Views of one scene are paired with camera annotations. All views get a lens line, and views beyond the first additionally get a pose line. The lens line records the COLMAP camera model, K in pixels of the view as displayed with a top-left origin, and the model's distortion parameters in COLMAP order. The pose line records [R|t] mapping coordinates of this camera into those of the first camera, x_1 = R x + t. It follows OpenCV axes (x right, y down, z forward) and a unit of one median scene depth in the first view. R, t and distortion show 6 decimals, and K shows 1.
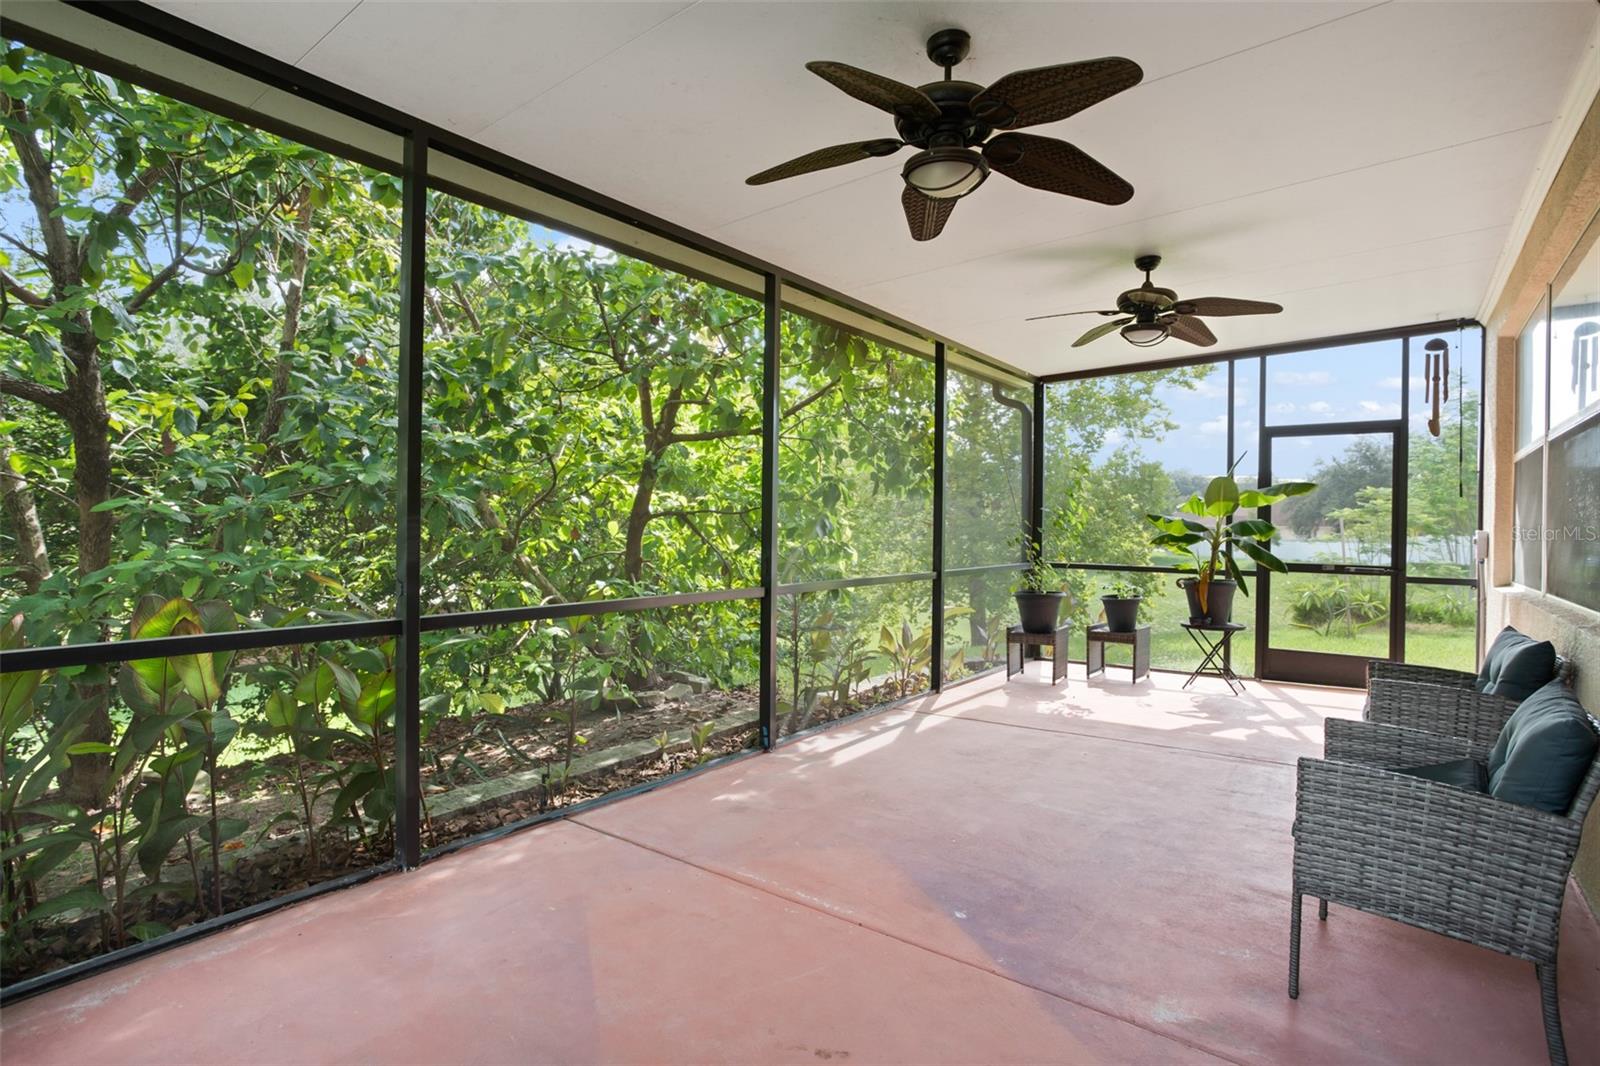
lens RADIAL K [[787.1, 0, 785.0], [0, 787.1, 529.8], [0, 0, 1]] dist [-0.051312, 0.027101]
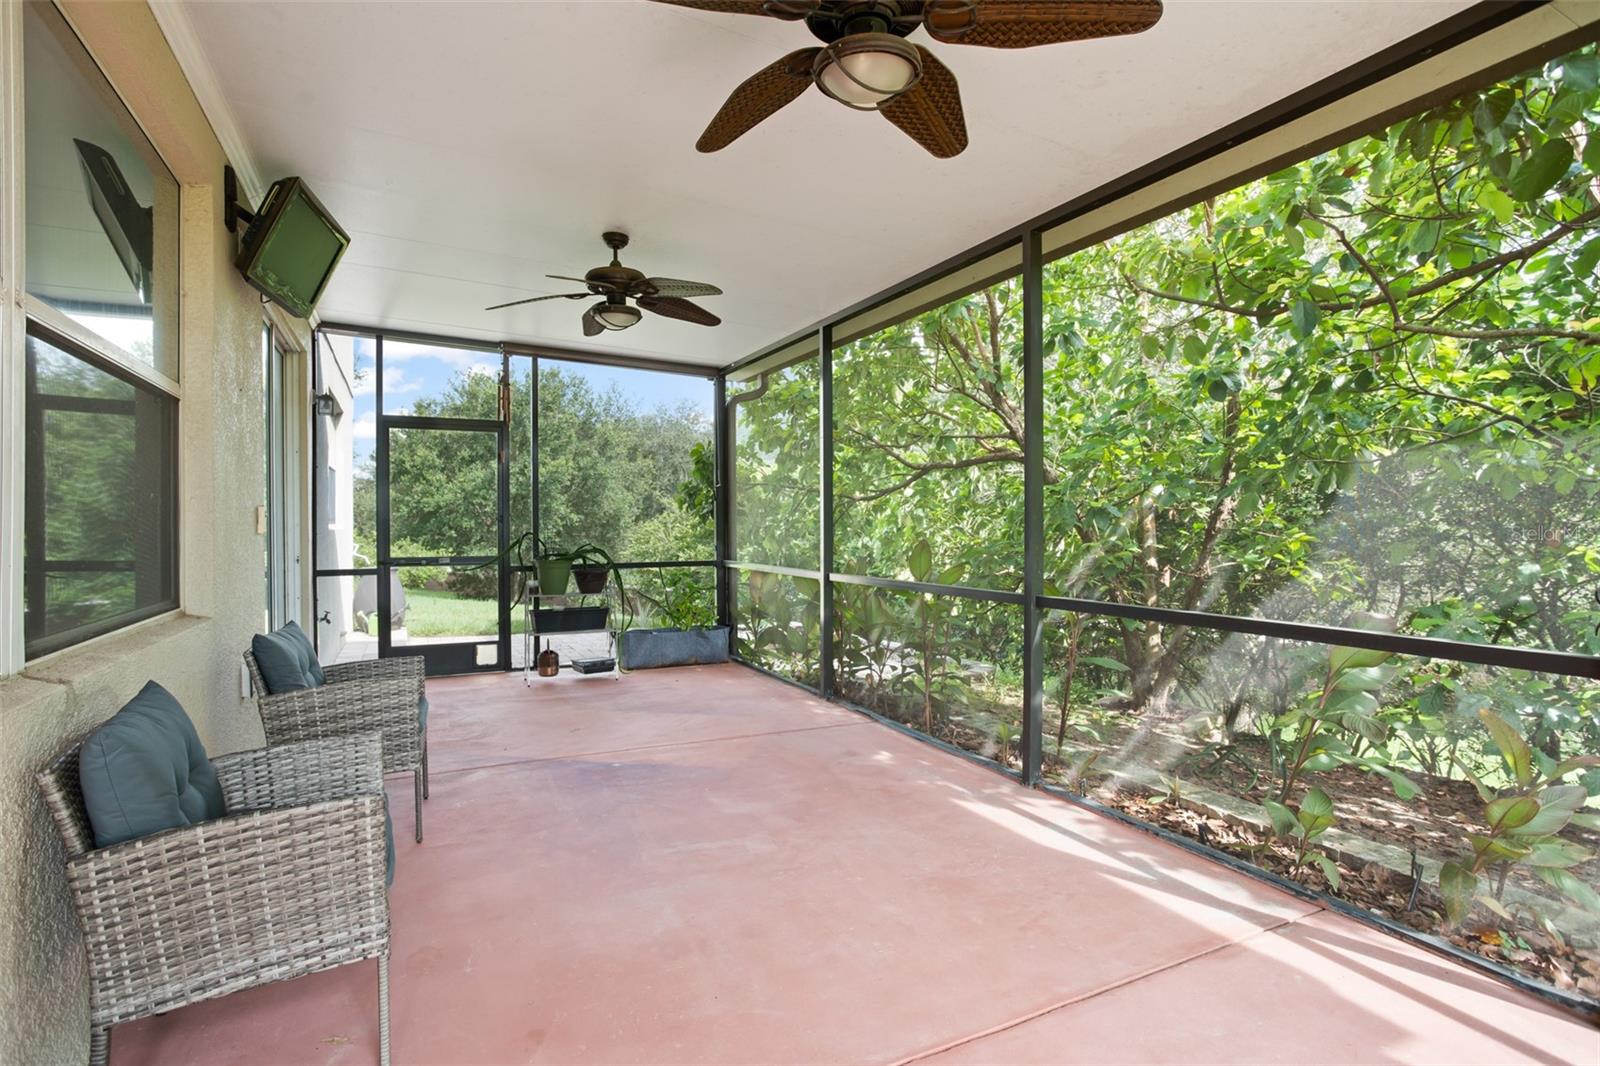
lens RADIAL K [[787.1, 0, 788.0], [0, 787.1, 536.1], [0, 0, 1]] dist [-0.051312, 0.027101]
pose [[-0.437922, 0.004037, -0.899004, 1.026749], [-0.003702, 0.999973, 0.006293, 0.009182], [0.899005, 0.006084, -0.437896, 1.367413]]
